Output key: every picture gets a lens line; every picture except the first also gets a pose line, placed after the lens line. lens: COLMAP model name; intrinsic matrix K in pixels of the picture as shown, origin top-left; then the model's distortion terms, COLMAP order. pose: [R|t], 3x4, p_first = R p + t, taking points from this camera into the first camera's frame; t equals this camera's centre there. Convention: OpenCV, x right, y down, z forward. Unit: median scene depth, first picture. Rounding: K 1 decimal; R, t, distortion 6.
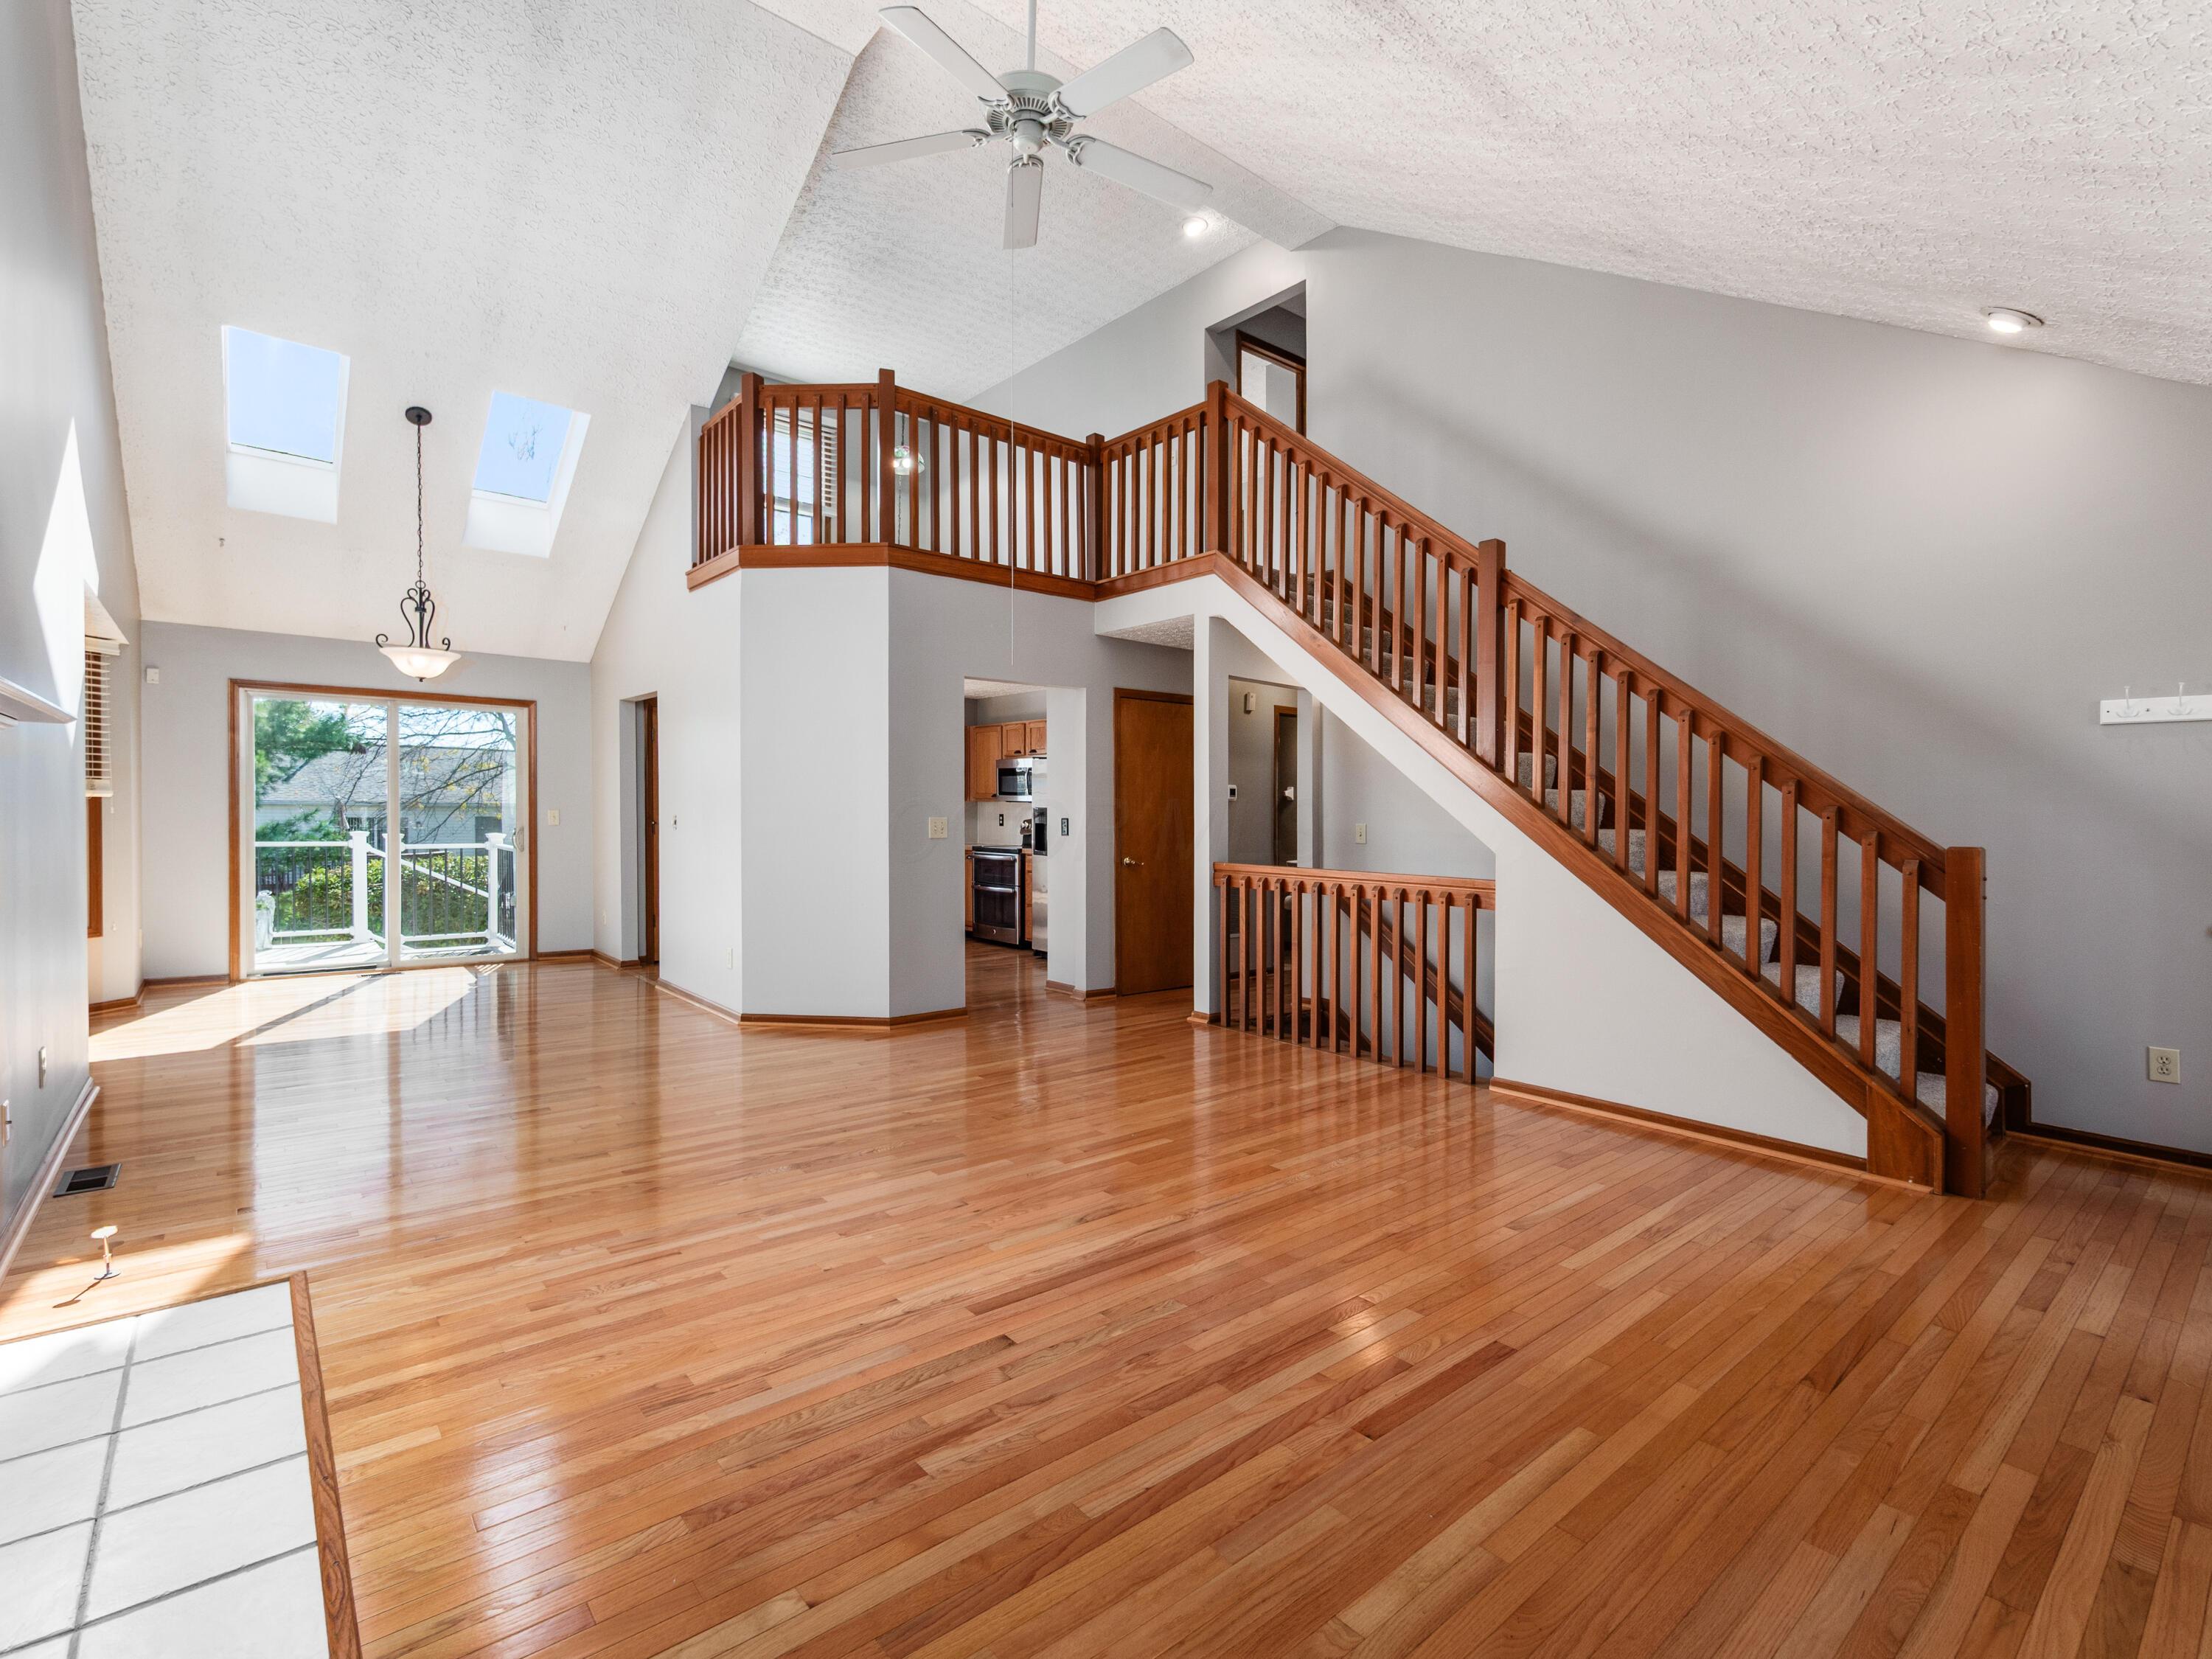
lens RADIAL K [[1025.0, 0, 1101.0], [0, 1025.0, 831.5], [0, 0, 1]] dist [0.002232, 0.000050]
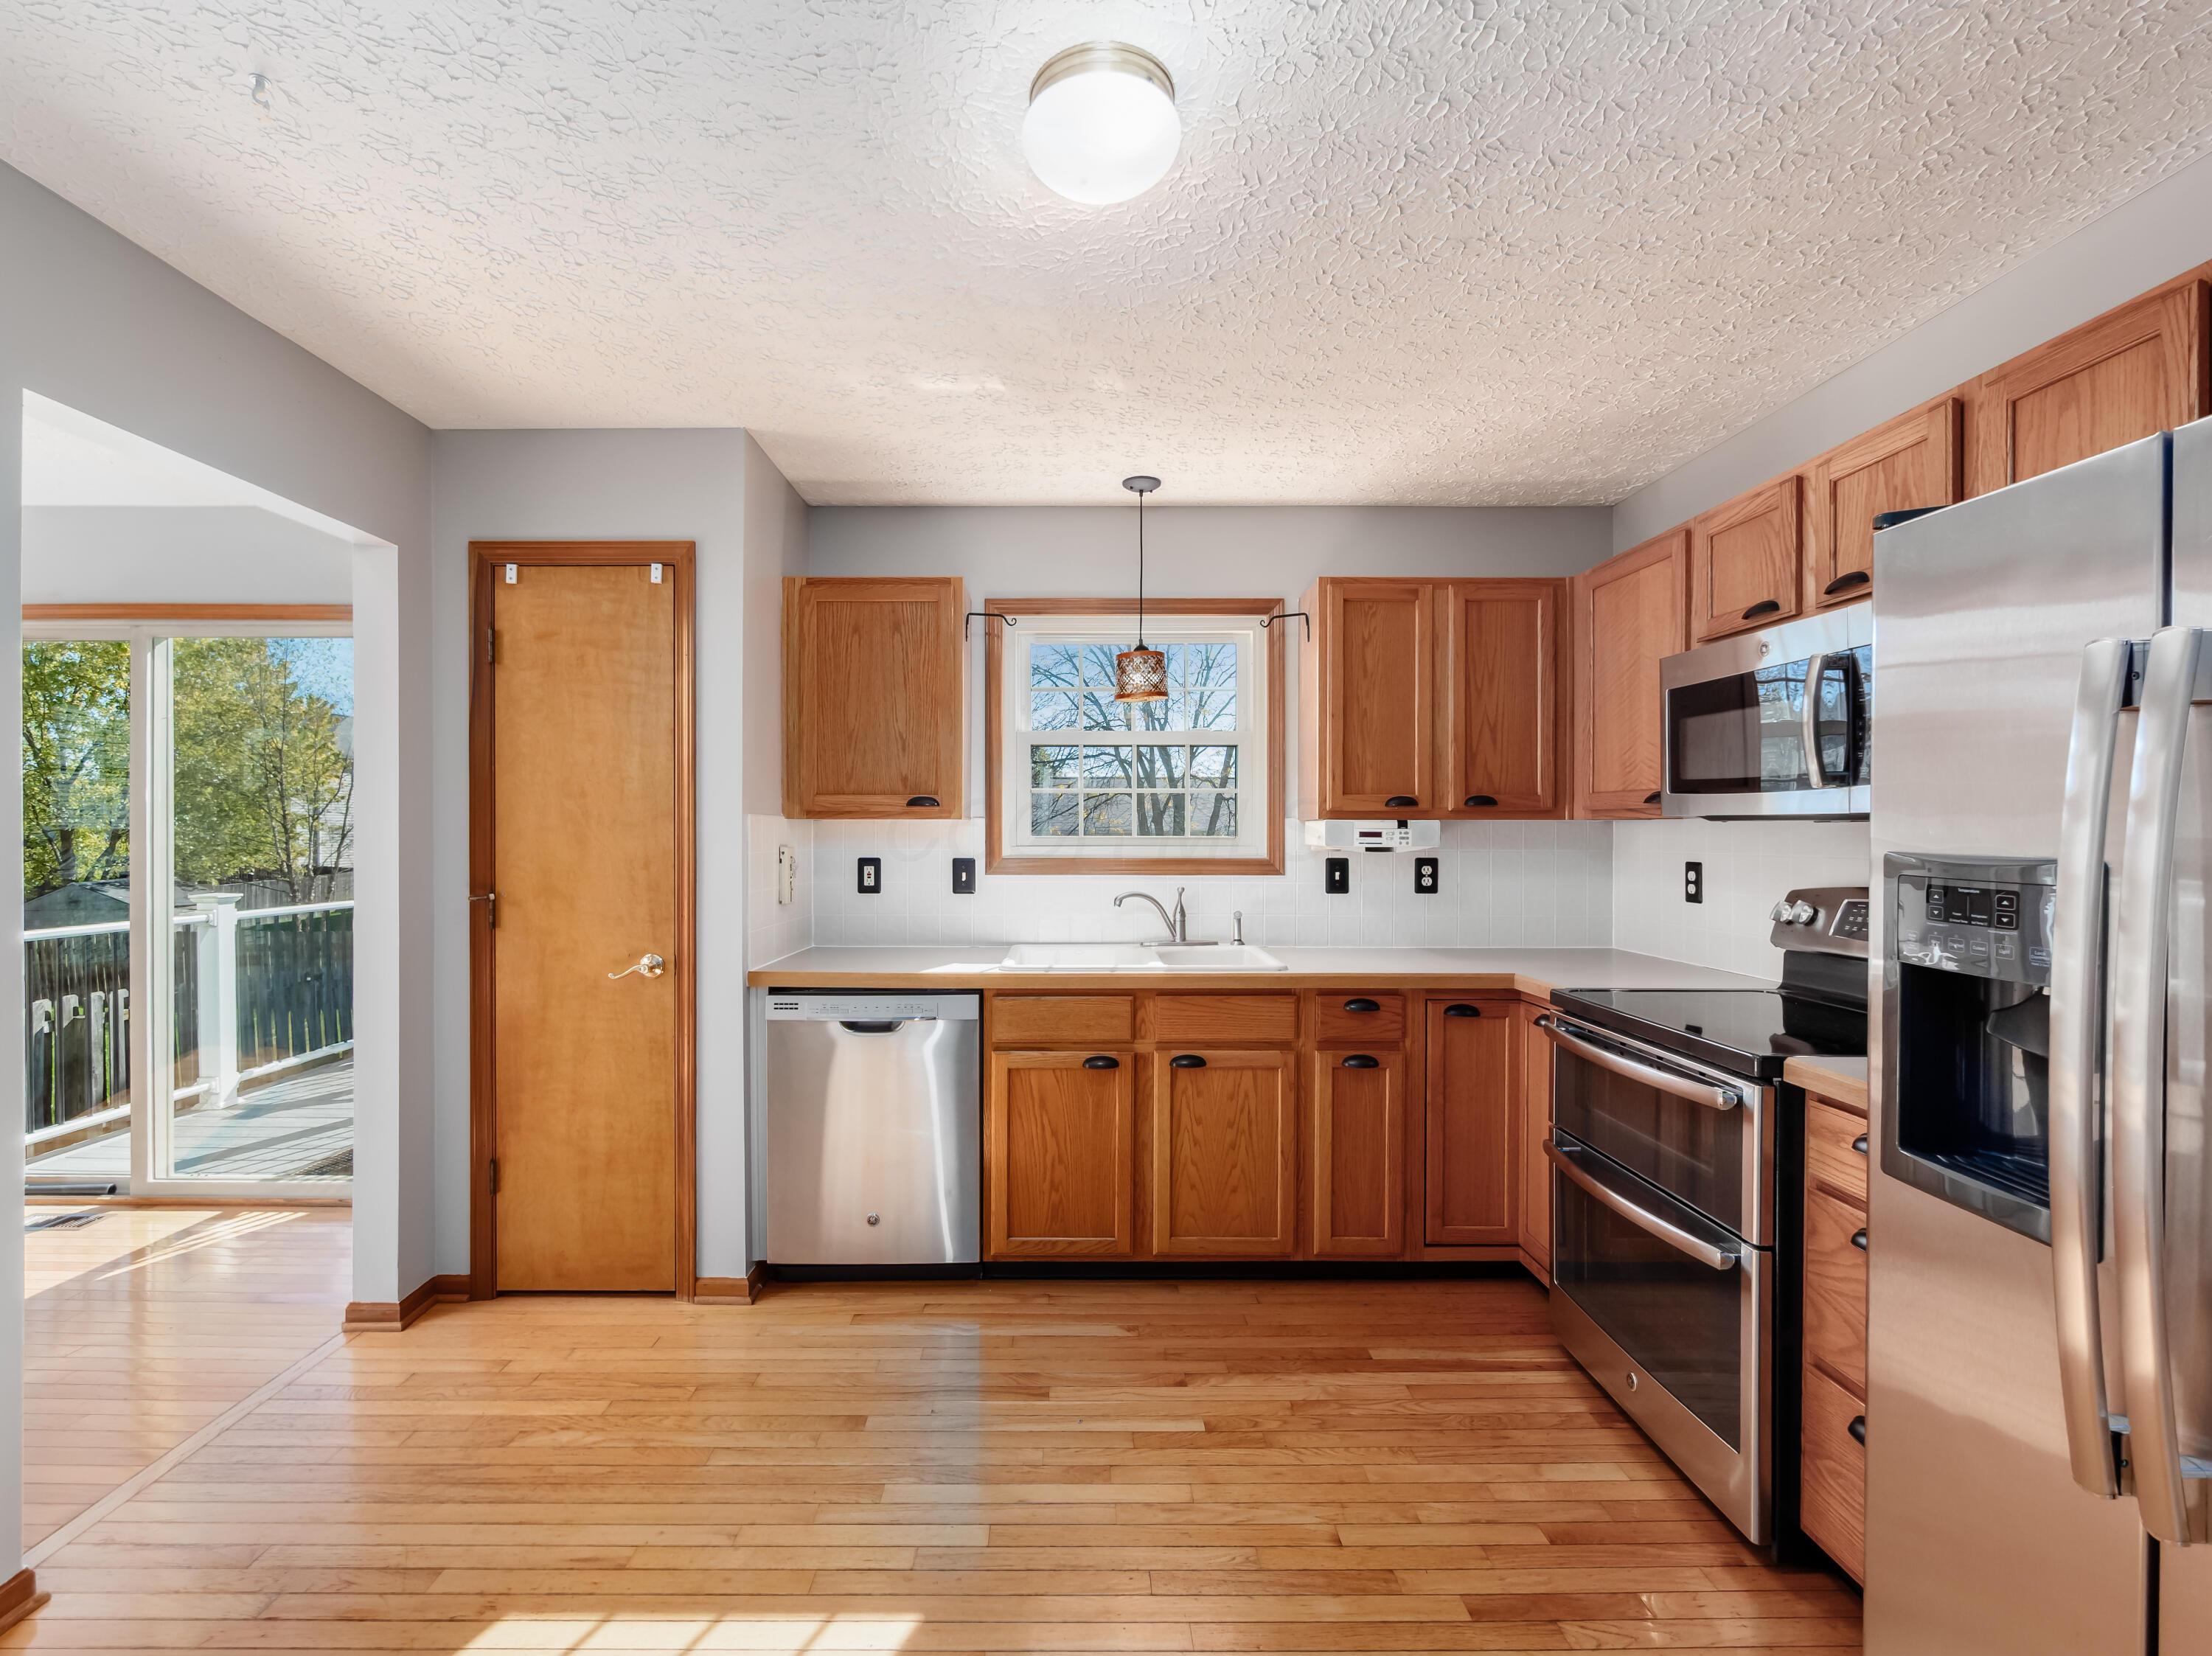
lens RADIAL K [[987.7, 0, 1074.1], [0, 987.7, 849.6], [0, 0, 1]] dist [0.001898, -0.000287]
pose [[0.771724, 0.004030, -0.635945, -0.067190], [-0.008280, 0.999959, -0.003711, -0.022795], [0.635904, 0.008129, 0.771725, 0.833671]]
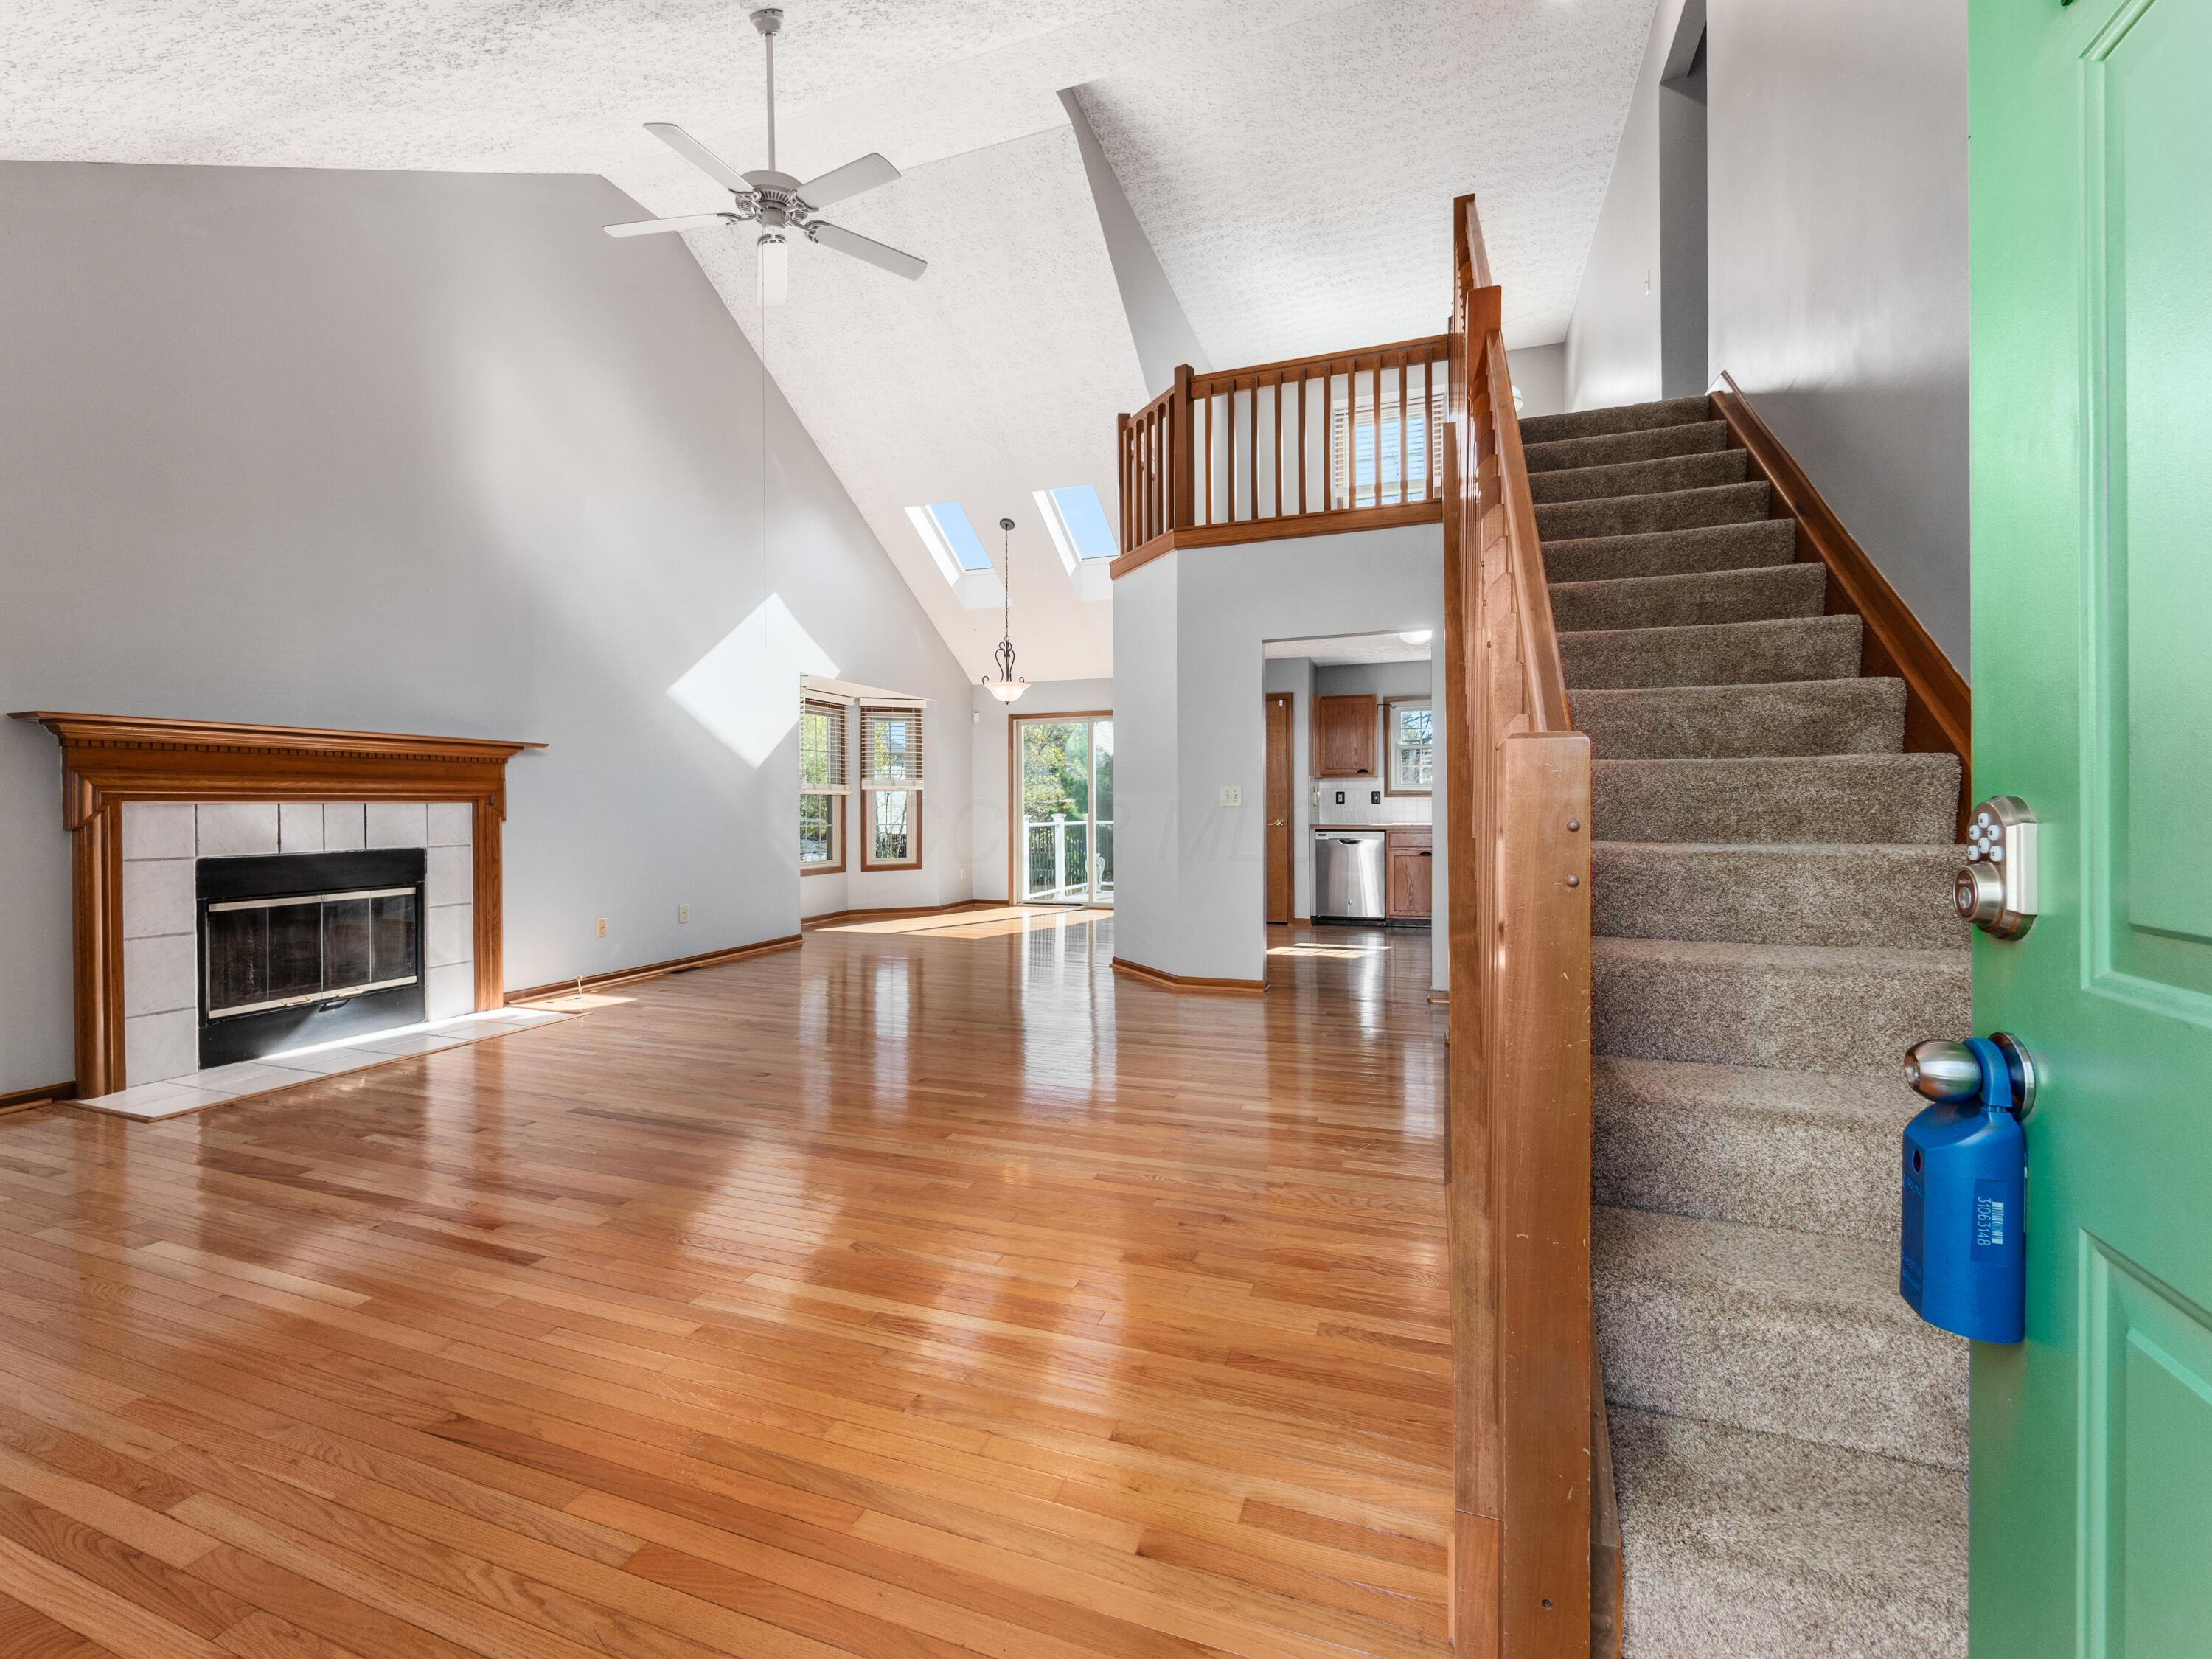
lens RADIAL K [[987.7, 0, 1082.2], [0, 987.7, 813.3], [0, 0, 1]] dist [0.001898, -0.000287]
pose [[0.484032, -0.009737, -0.874996, 0.449254], [-0.003774, 0.999906, -0.013214, 0.019856], [0.875042, 0.009698, 0.483950, 0.293780]]
